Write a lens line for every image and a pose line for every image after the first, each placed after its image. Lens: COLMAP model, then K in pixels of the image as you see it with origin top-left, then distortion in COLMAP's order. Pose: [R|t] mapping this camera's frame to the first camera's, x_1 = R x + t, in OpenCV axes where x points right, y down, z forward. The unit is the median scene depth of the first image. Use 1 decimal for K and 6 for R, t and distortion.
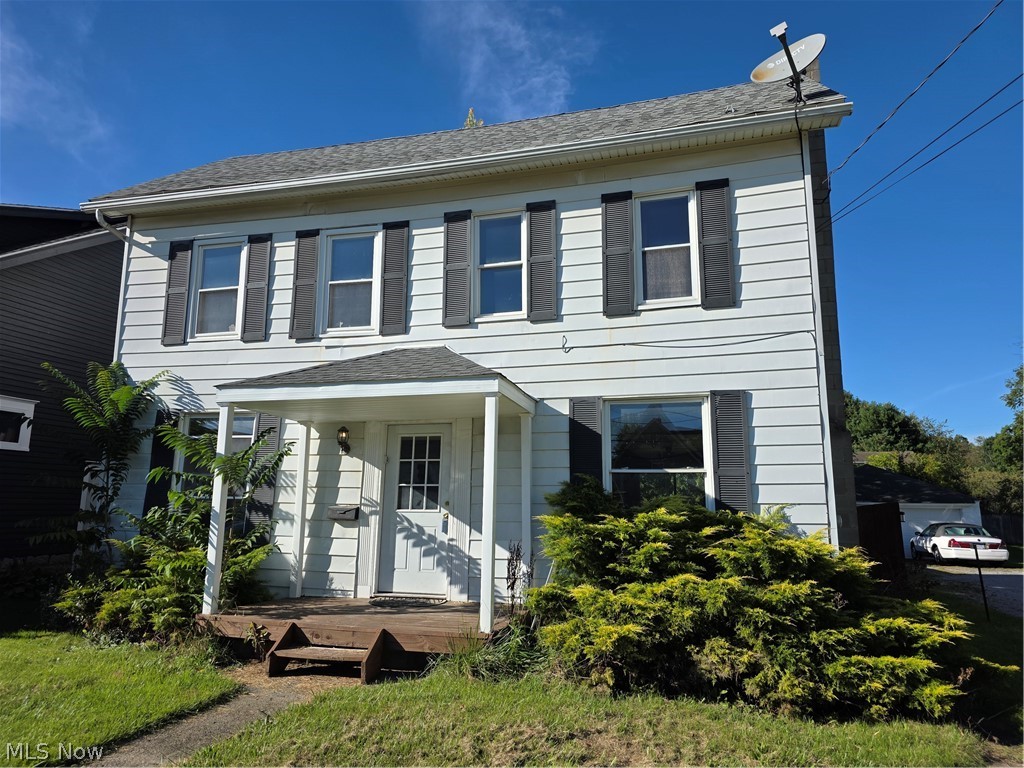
lens RADIAL K [[694.1, 0, 515.9], [0, 694.1, 381.0], [0, 0, 1]] dist [0.057846, -0.053515]
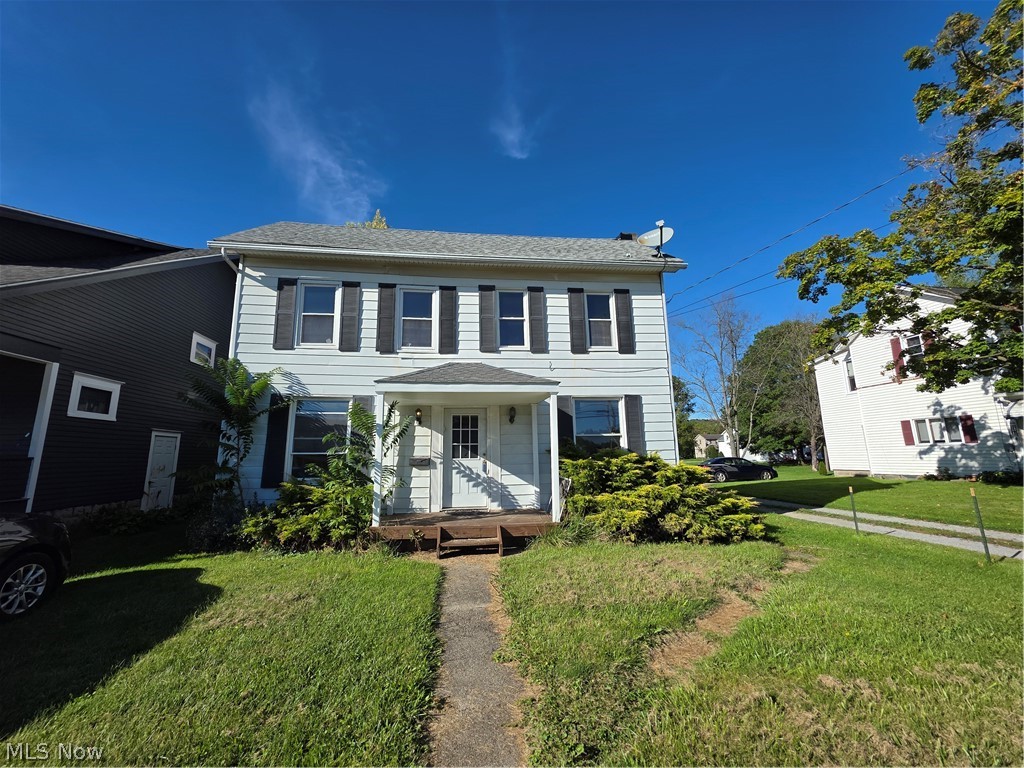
lens RADIAL K [[413.8, 0, 510.8], [0, 413.8, 383.0], [0, 0, 1]] dist [-0.000191, 0.001830]
pose [[0.921371, 0.043710, 0.386220, -0.438497], [-0.046102, 0.998932, -0.003072, -0.000819], [-0.385942, -0.014975, 0.922402, 0.026776]]
